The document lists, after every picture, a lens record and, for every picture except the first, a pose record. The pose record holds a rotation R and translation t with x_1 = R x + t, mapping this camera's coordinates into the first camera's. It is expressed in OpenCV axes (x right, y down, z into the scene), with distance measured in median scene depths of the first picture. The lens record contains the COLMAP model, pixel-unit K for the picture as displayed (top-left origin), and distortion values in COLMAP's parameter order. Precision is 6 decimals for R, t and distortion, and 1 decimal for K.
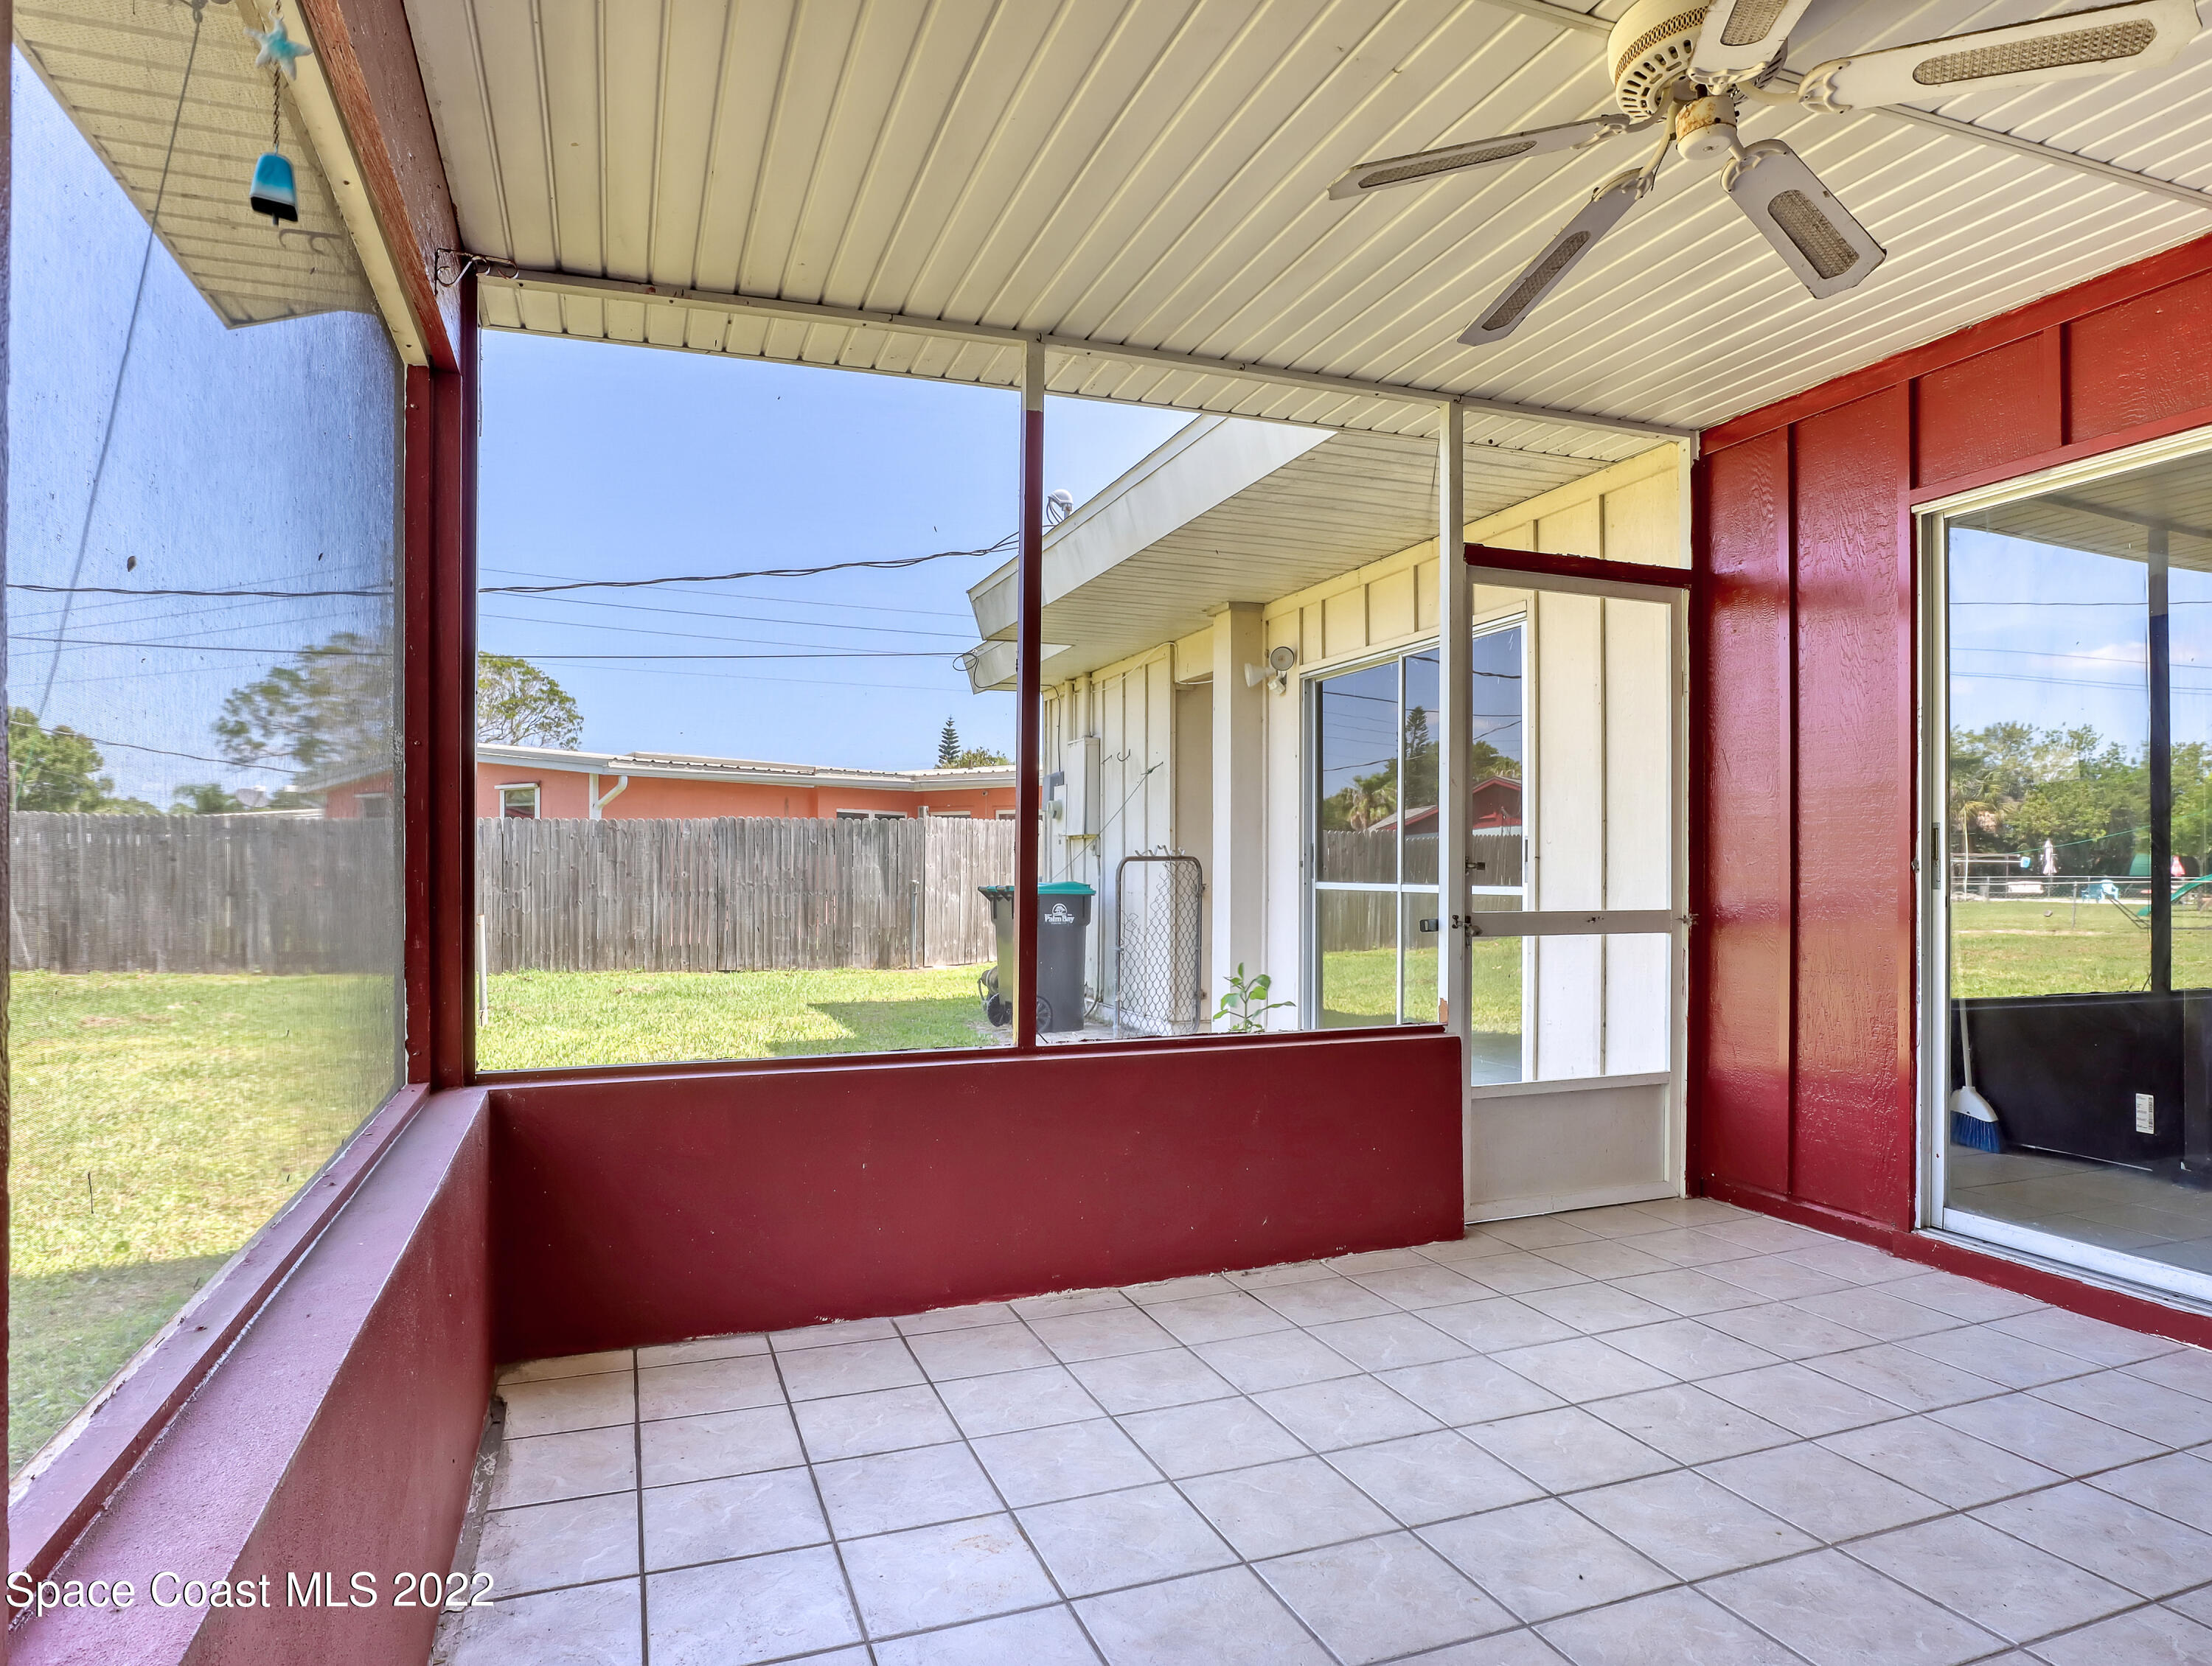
lens RADIAL K [[1337.7, 0, 1090.3], [0, 1337.7, 846.1], [0, 0, 1]] dist [-0.017844, 0.004090]
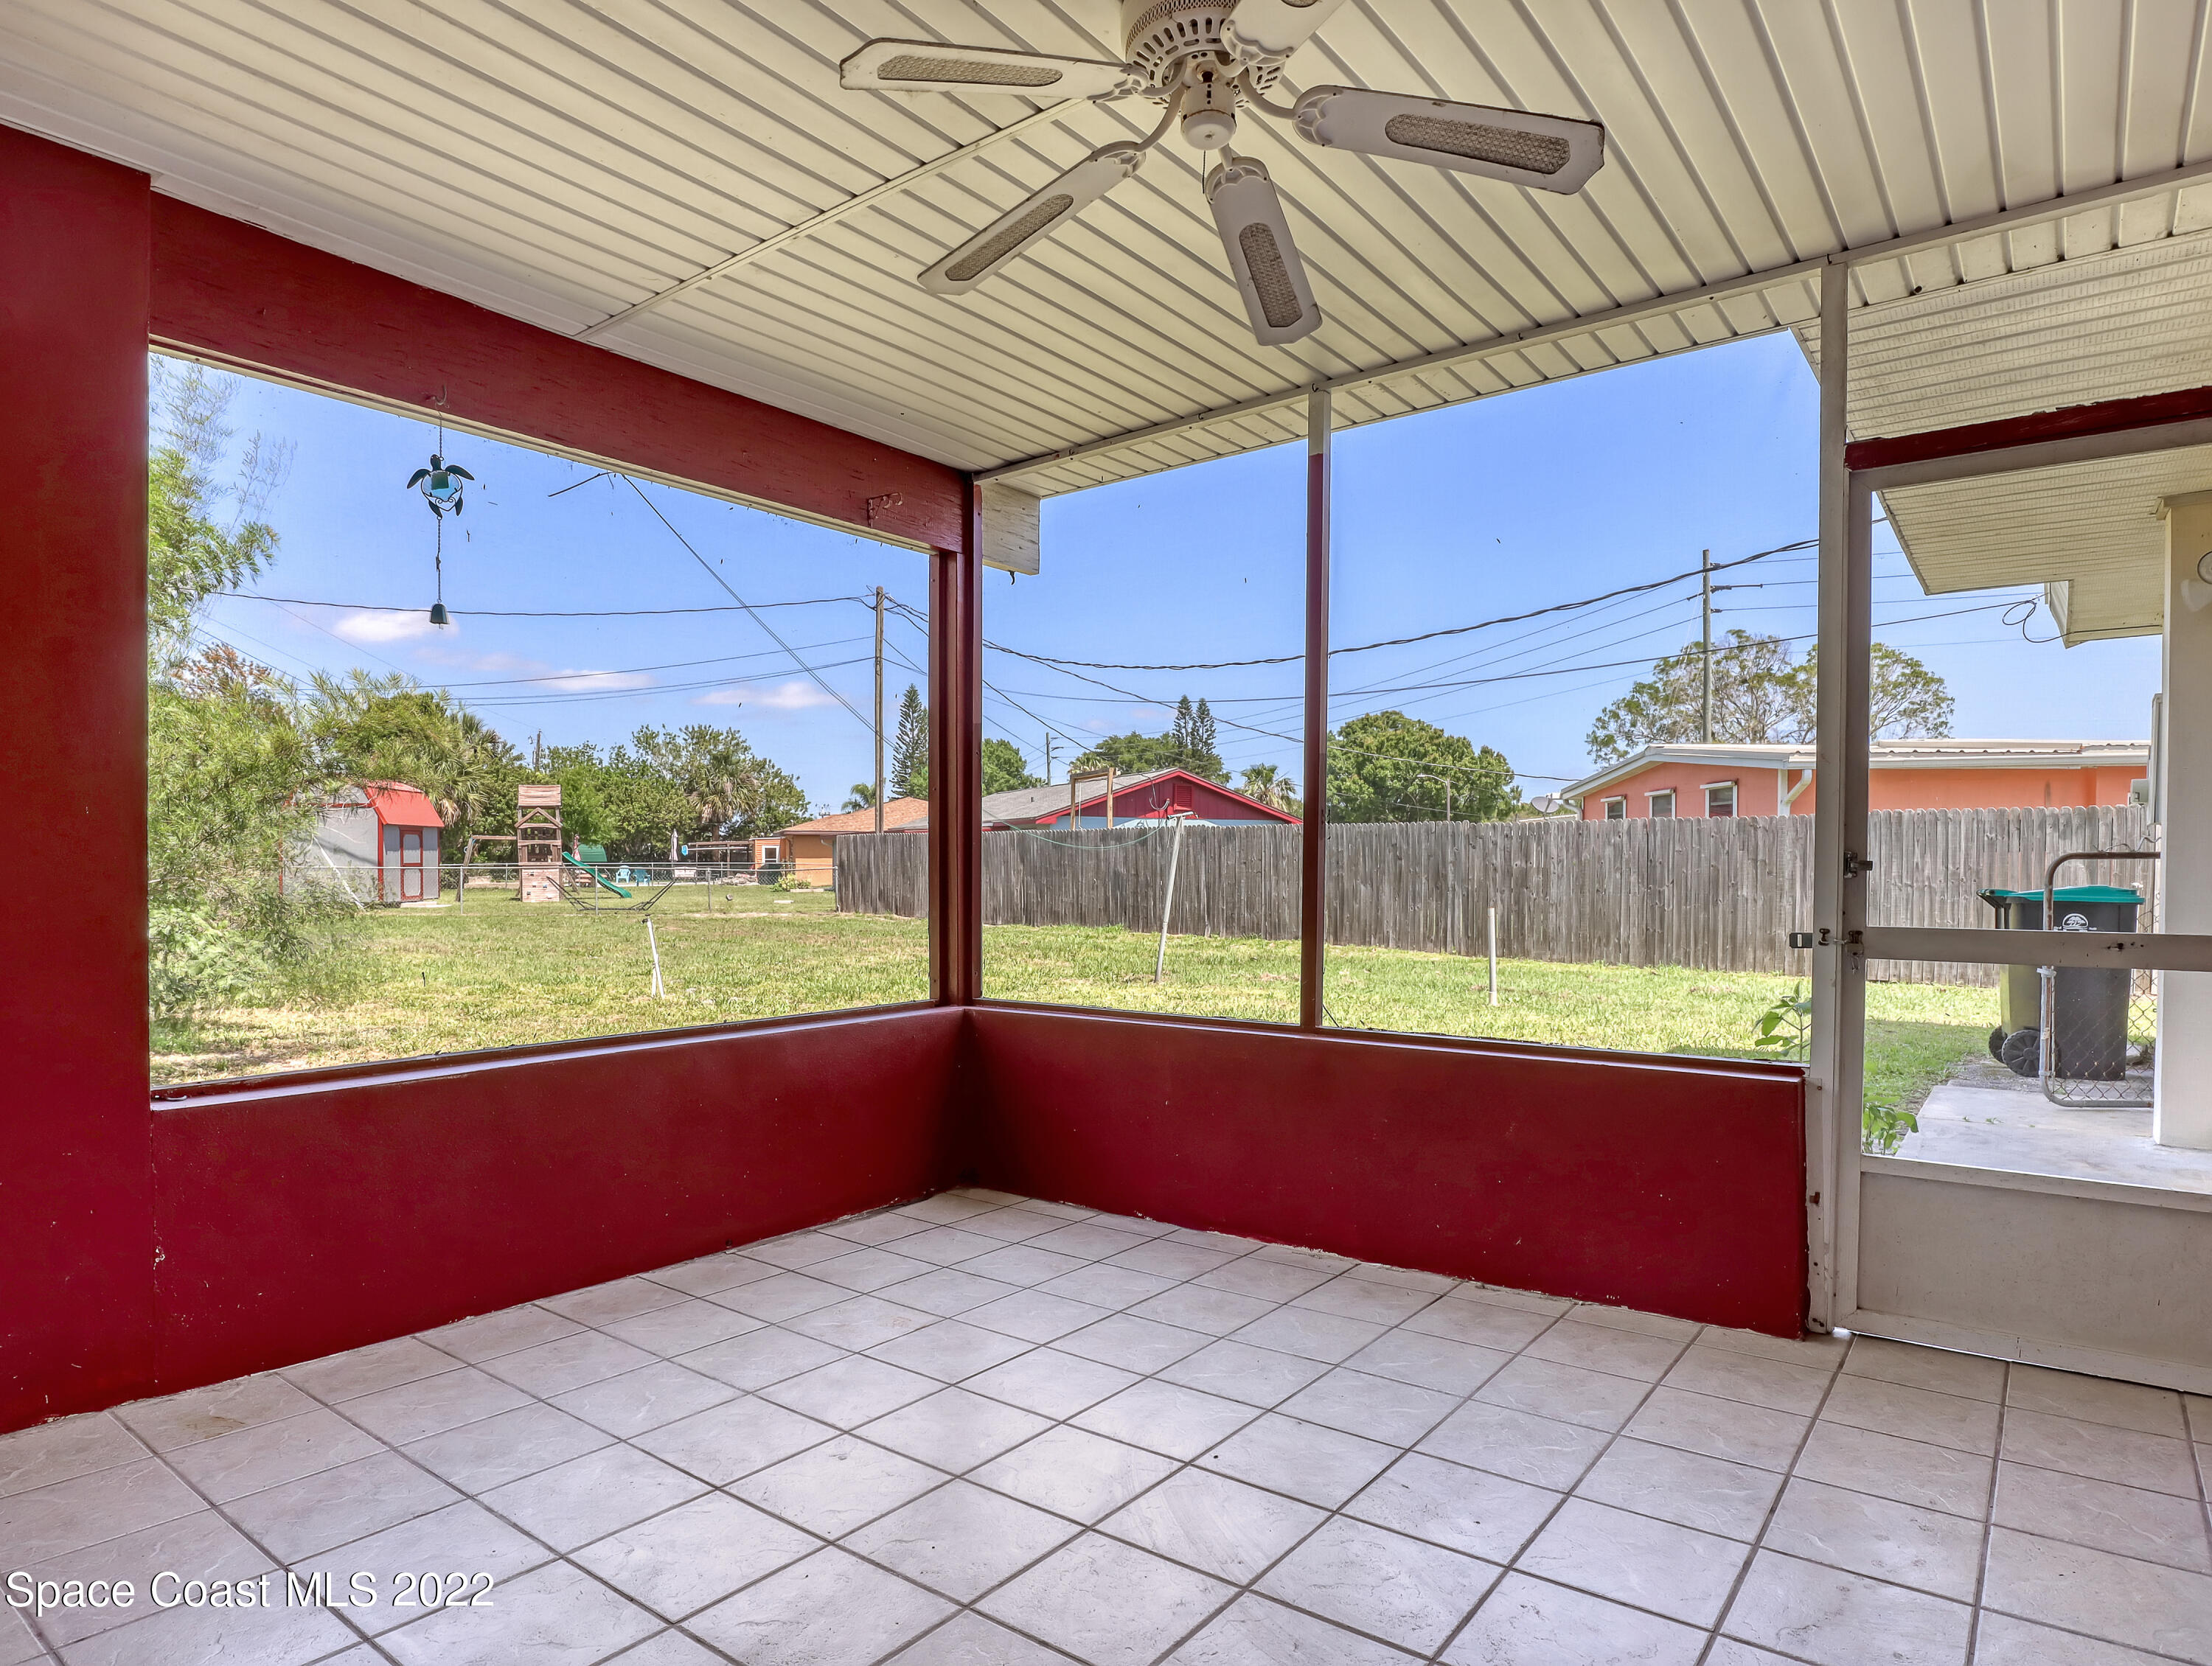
lens RADIAL K [[1374.5, 0, 1093.8], [0, 1374.5, 844.0], [0, 0, 1]] dist [-0.014379, 0.001992]
pose [[0.507479, -0.010909, -0.861595, 0.296073], [0.010793, 0.999922, -0.006303, 0.001282], [0.861596, -0.006100, 0.507557, 0.092068]]
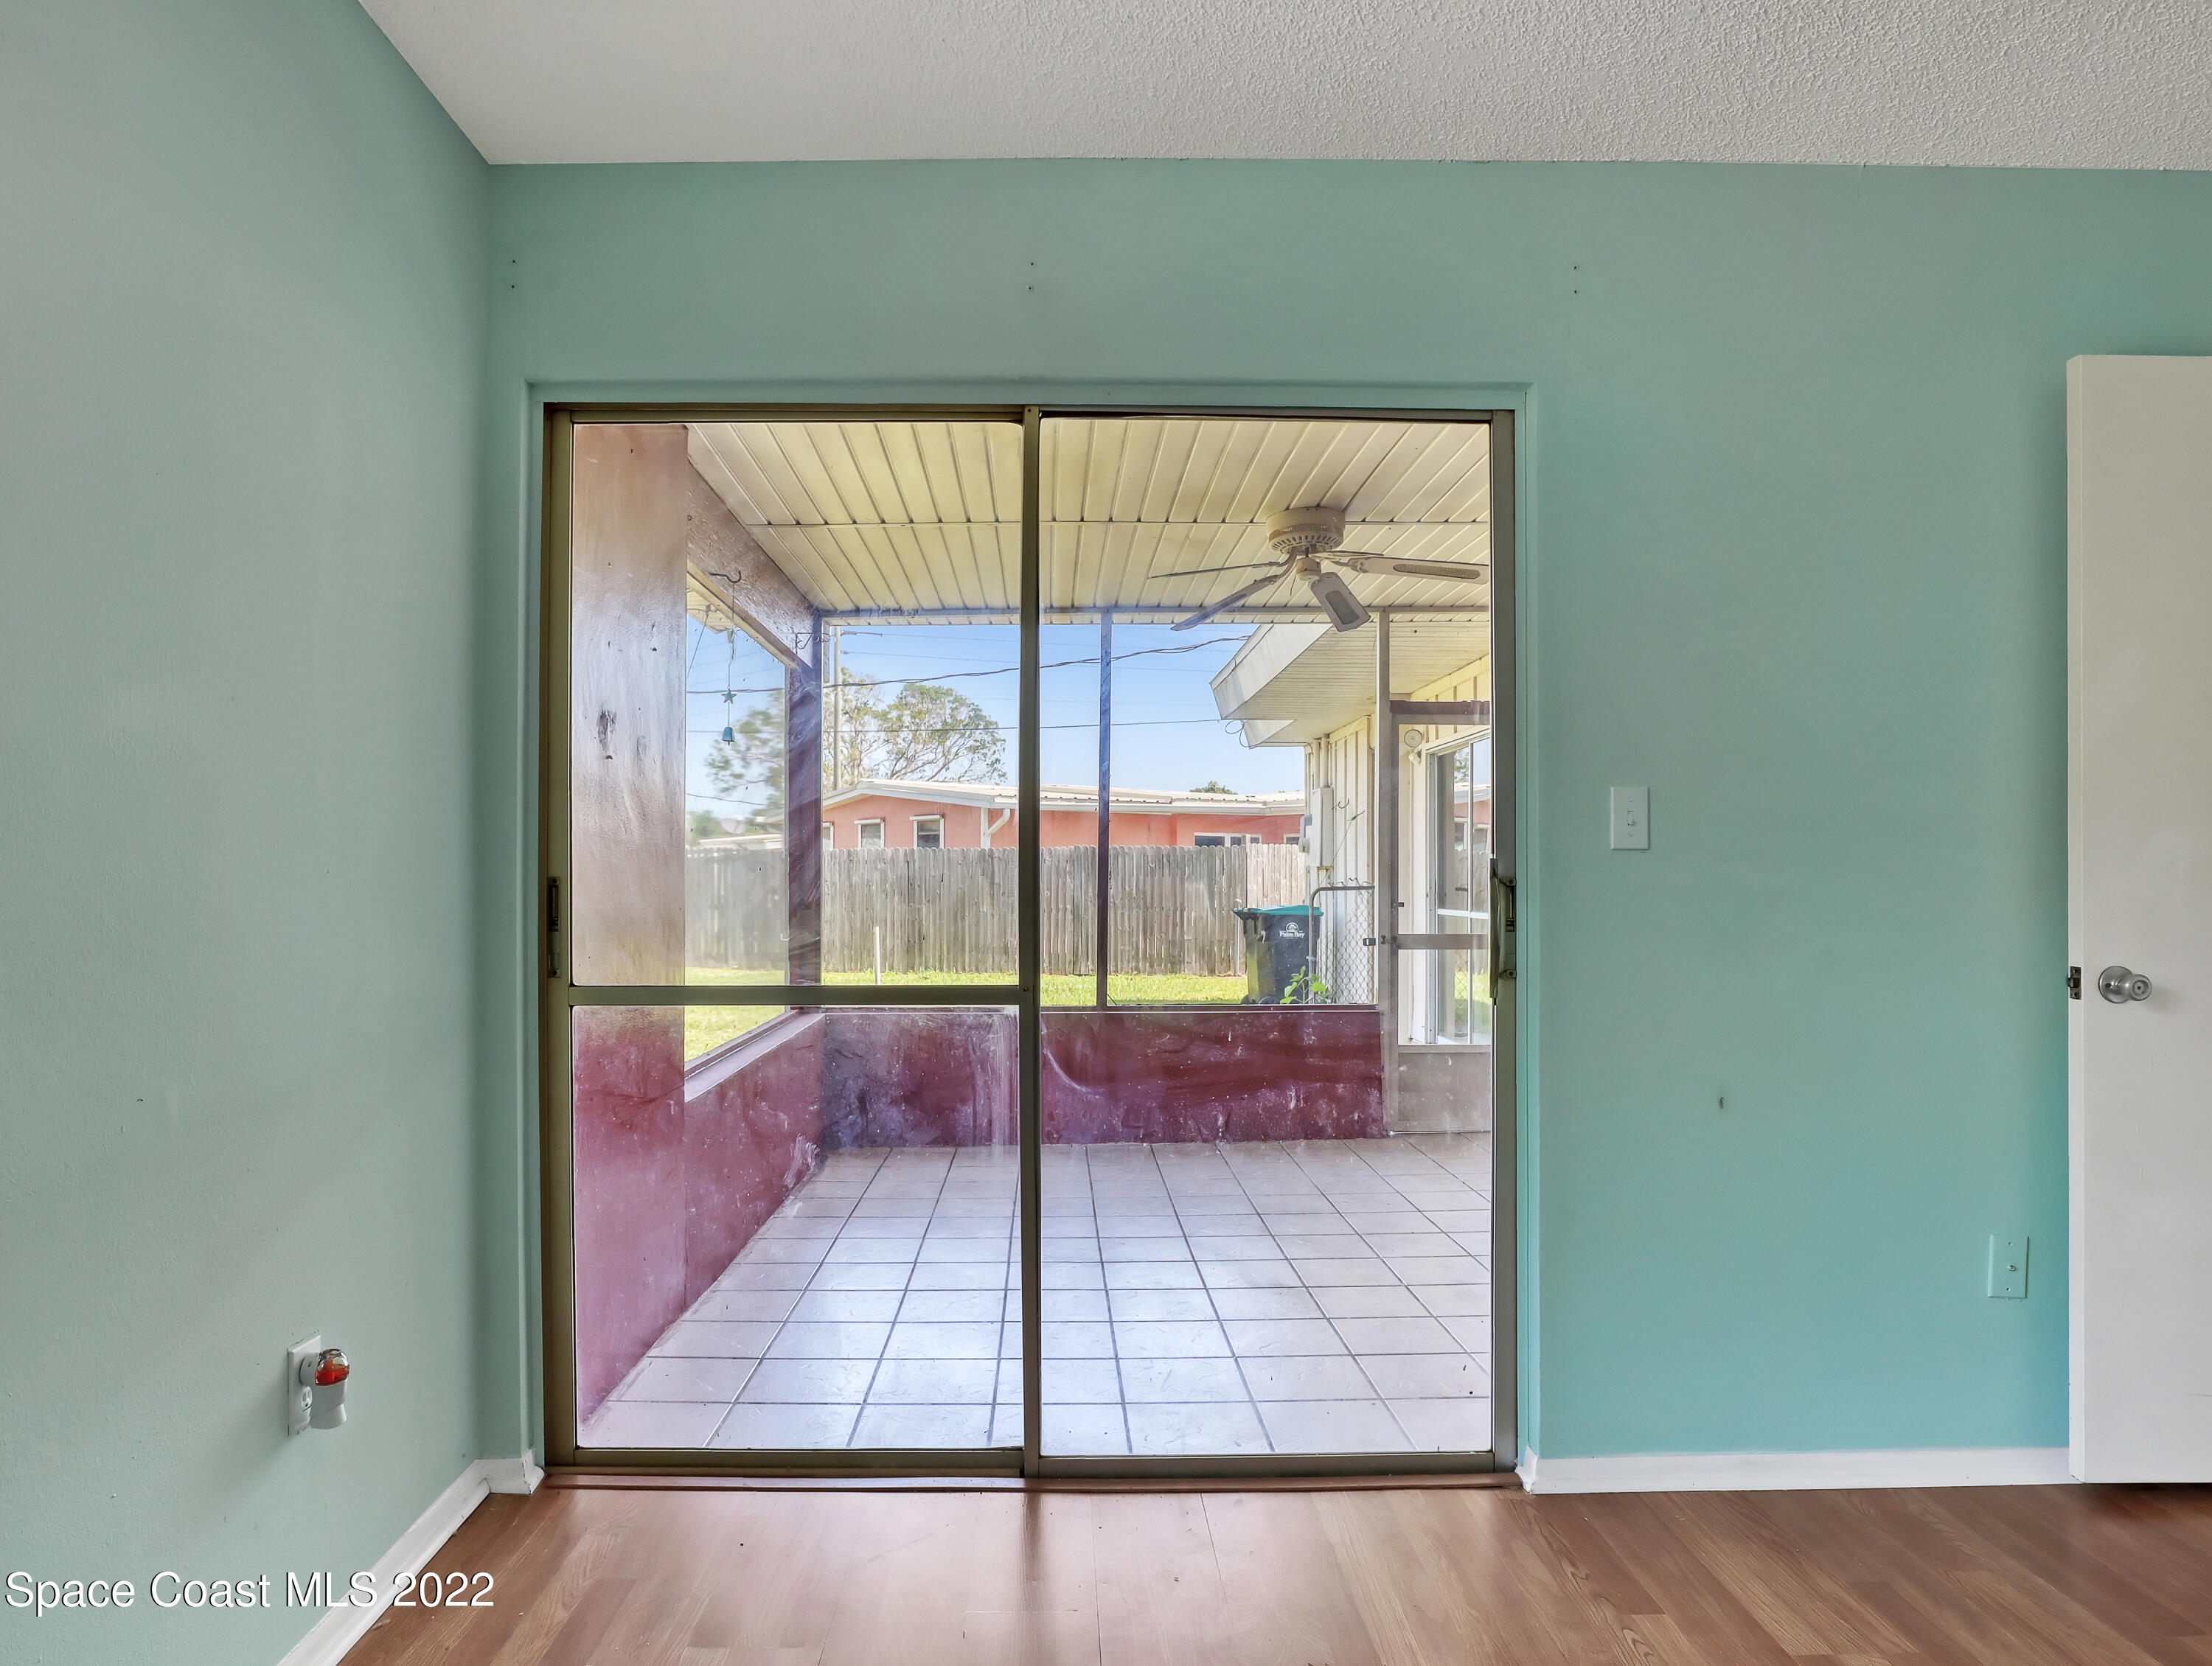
lens RADIAL K [[1522.4, 0, 1096.0], [0, 1522.4, 849.2], [0, 0, 1]] dist [-0.010917, -0.001804]
pose [[0.945659, -0.005470, -0.325113, 0.212923], [0.005625, 0.999984, -0.000462, -0.020775], [0.325111, -0.001392, 0.945675, -0.327018]]
